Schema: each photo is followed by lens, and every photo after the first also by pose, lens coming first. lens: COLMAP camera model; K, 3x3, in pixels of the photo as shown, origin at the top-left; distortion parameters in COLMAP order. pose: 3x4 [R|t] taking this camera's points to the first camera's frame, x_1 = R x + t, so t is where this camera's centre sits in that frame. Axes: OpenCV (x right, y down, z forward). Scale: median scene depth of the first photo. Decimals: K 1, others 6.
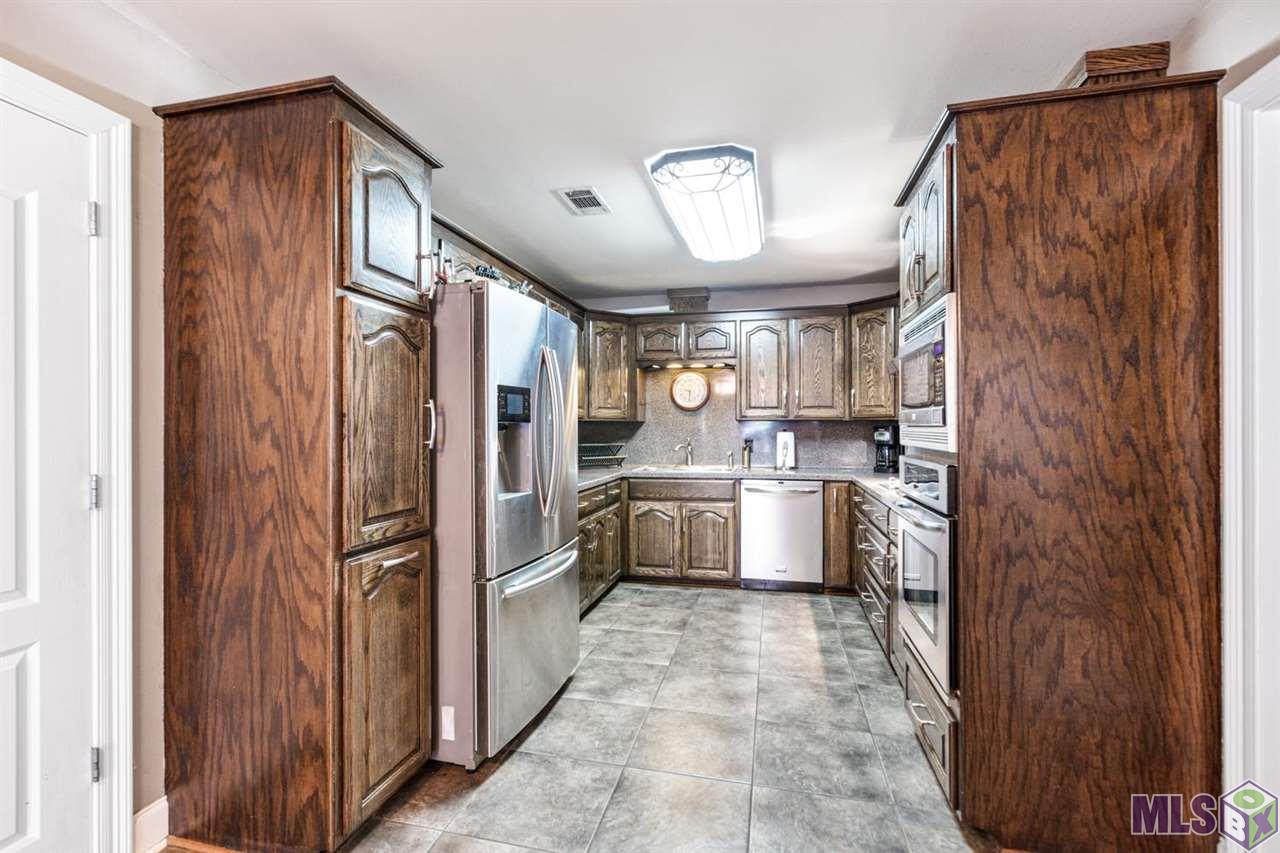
lens RADIAL K [[576.0, 0, 634.0], [0, 576.0, 424.2], [0, 0, 1]] dist [-0.004826, 0.001944]
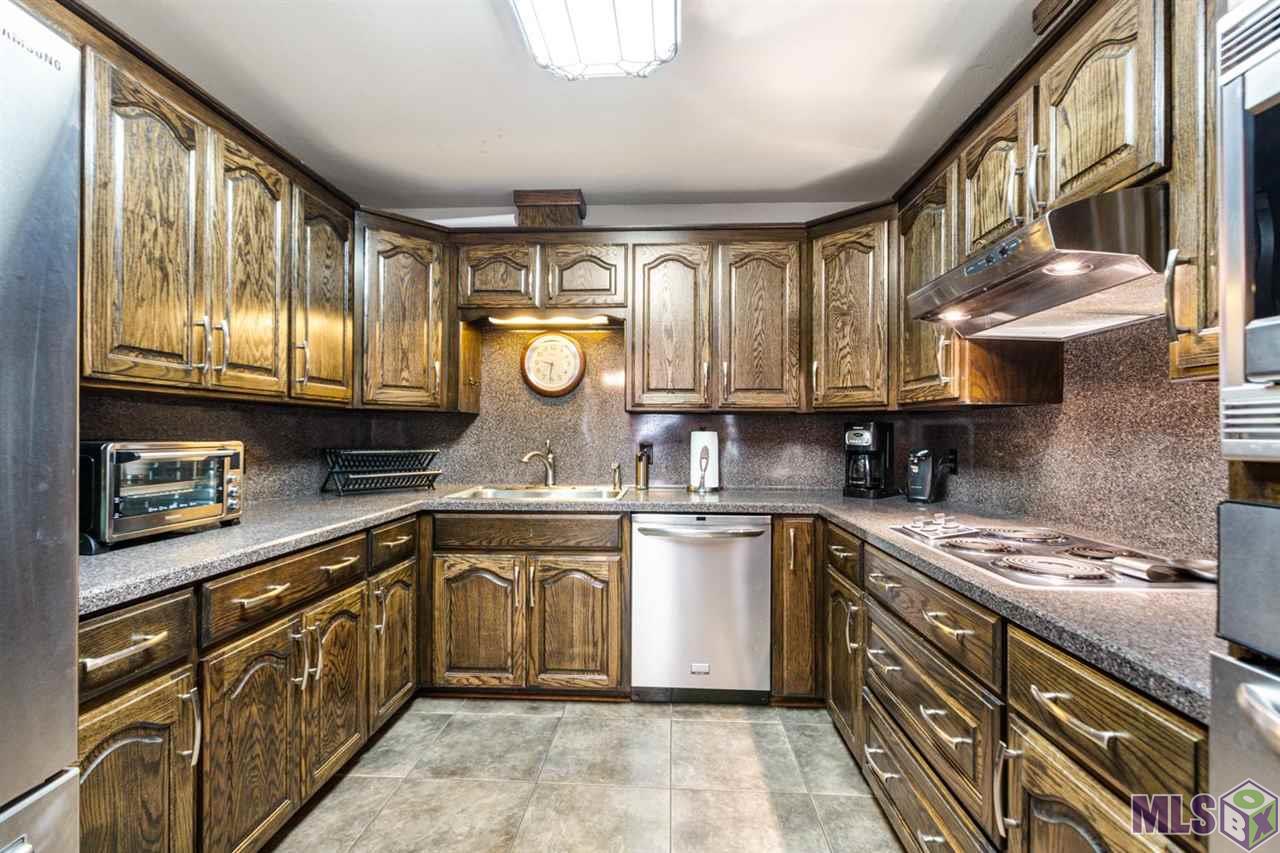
lens RADIAL K [[576.0, 0, 642.3], [0, 576.0, 428.7], [0, 0, 1]] dist [-0.004826, 0.001944]
pose [[0.981558, 0.006973, 0.191035, 0.082981], [-0.006815, 0.999976, -0.001484, 0.012617], [-0.191041, 0.000155, 0.981582, 0.424179]]
